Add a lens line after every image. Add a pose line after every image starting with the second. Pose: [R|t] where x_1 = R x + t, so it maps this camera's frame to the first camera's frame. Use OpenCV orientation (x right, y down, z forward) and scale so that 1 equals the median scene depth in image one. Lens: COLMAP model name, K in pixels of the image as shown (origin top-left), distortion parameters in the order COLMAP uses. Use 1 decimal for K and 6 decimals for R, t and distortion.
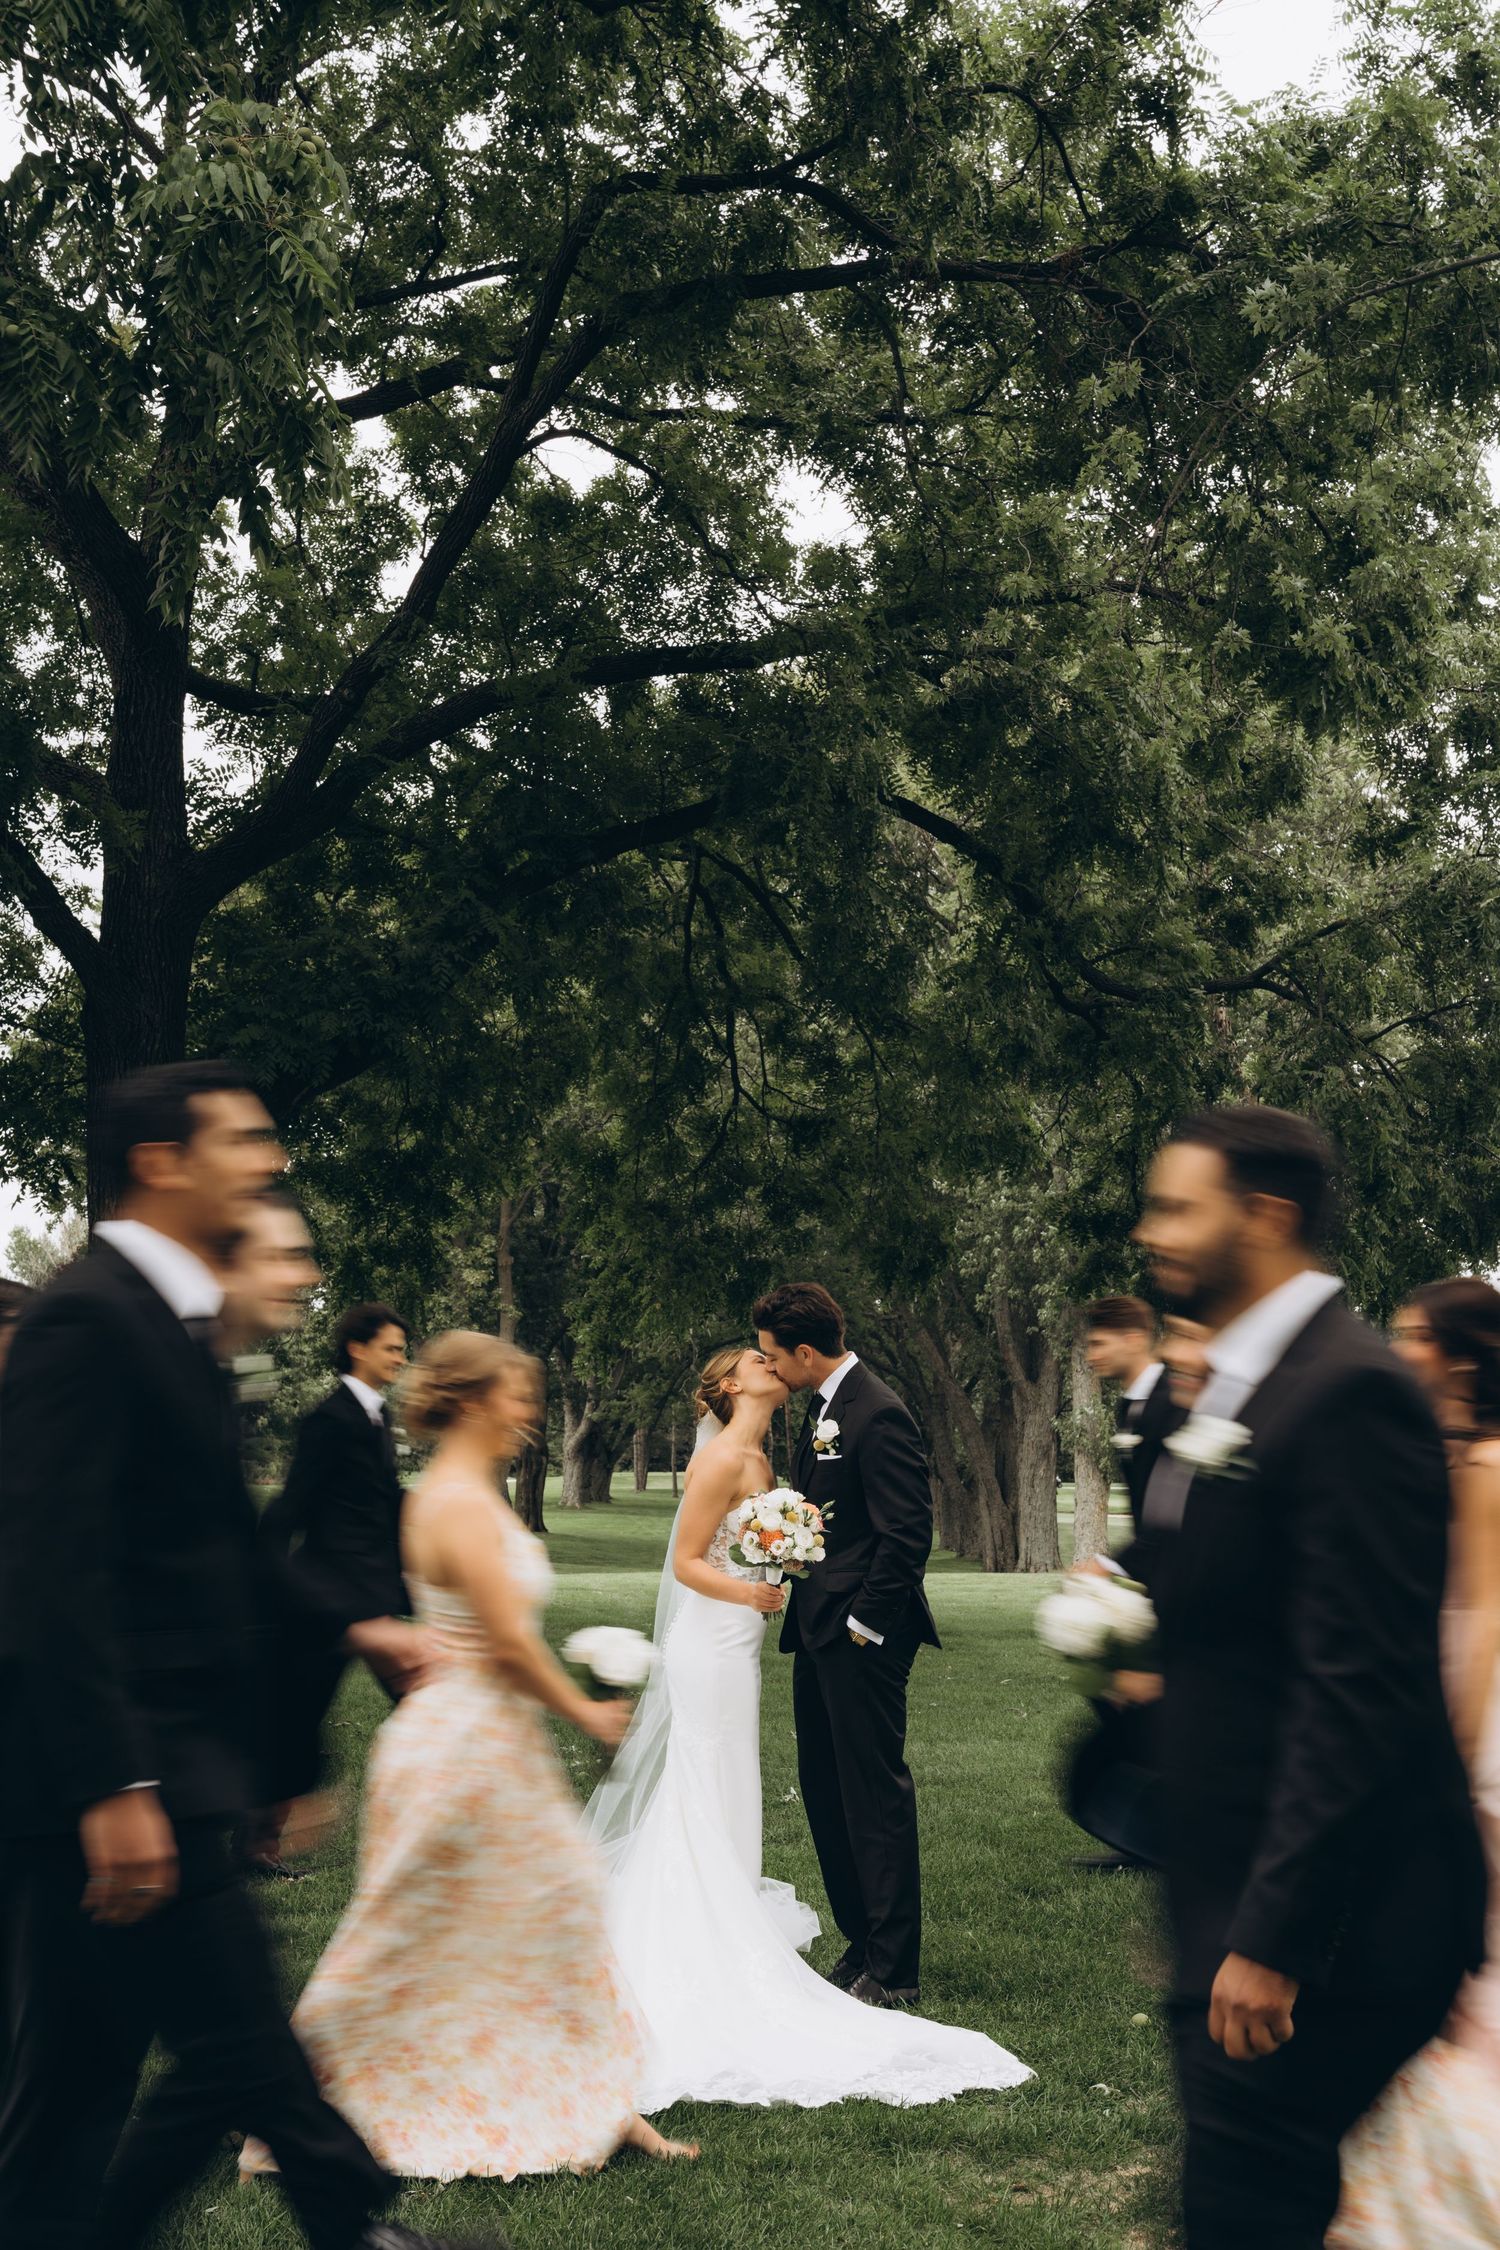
lens RADIAL K [[3113.1, 0, 688.5], [0, 3113.1, 1134.1], [0, 0, 1]] dist [0.083886, -0.030010]
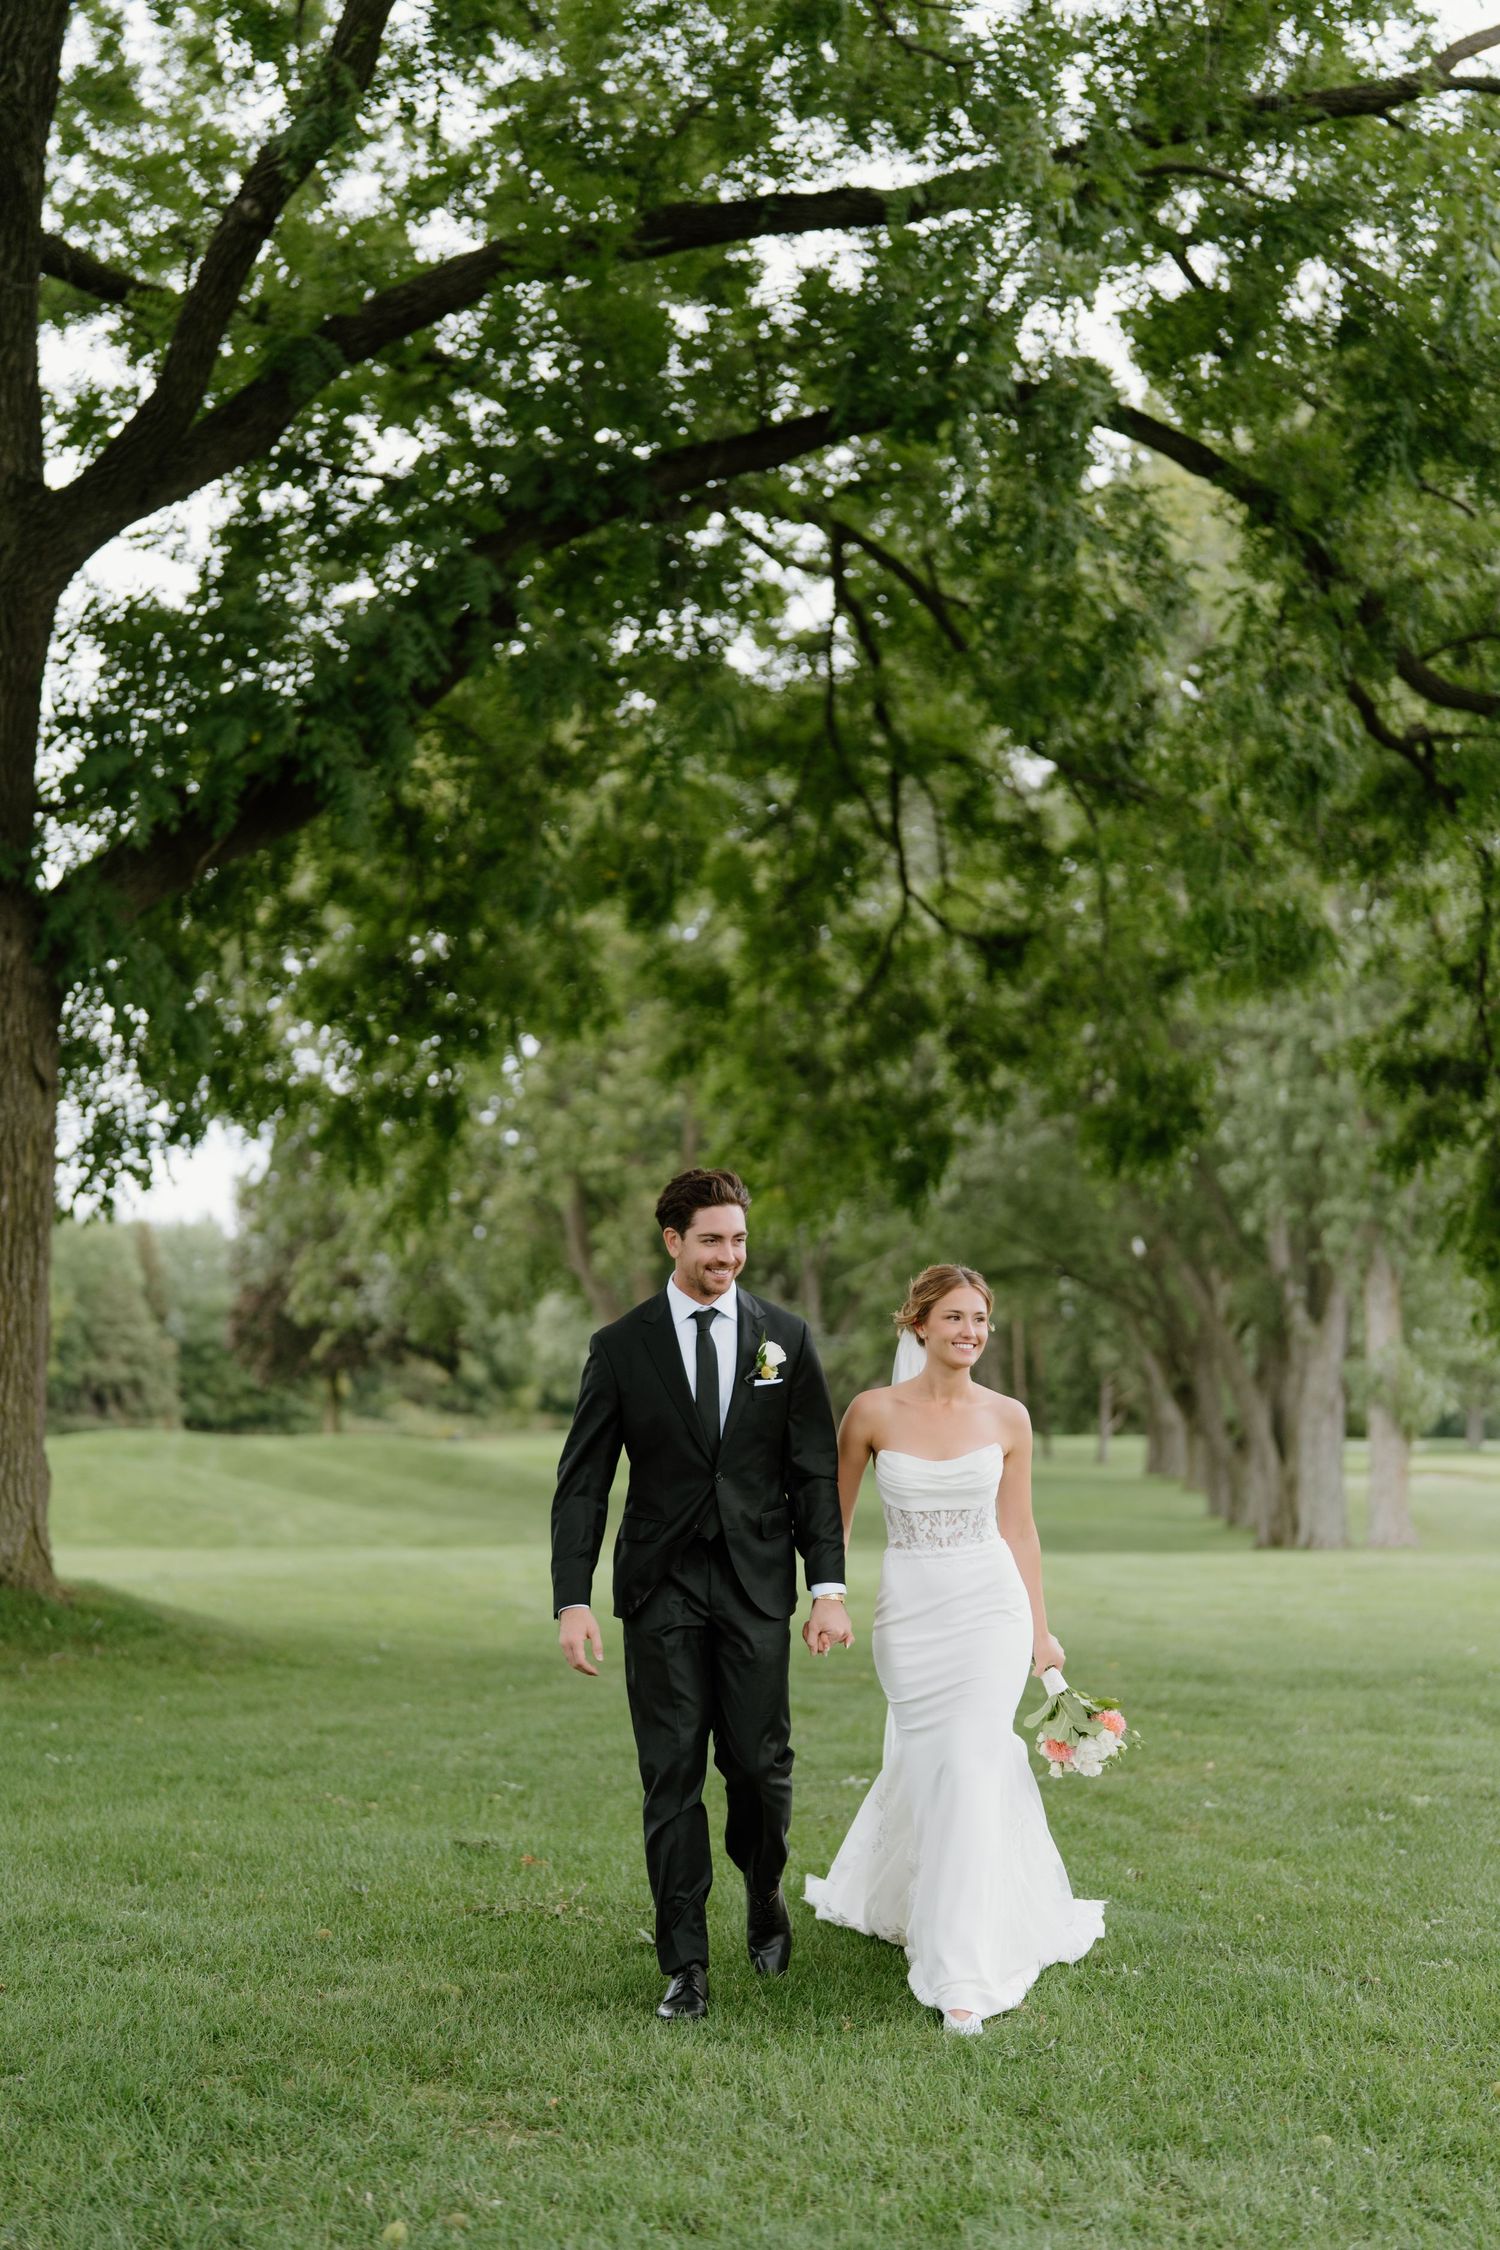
lens RADIAL K [[3166.5, 0, 619.9], [0, 3166.5, 1127.1], [0, 0, 1]] dist [0.036396, 0.025863]
pose [[0.994685, -0.005269, -0.102834, 0.027292], [0.006658, 0.999891, 0.013169, 0.032714], [0.102753, -0.013784, 0.994611, 0.294495]]
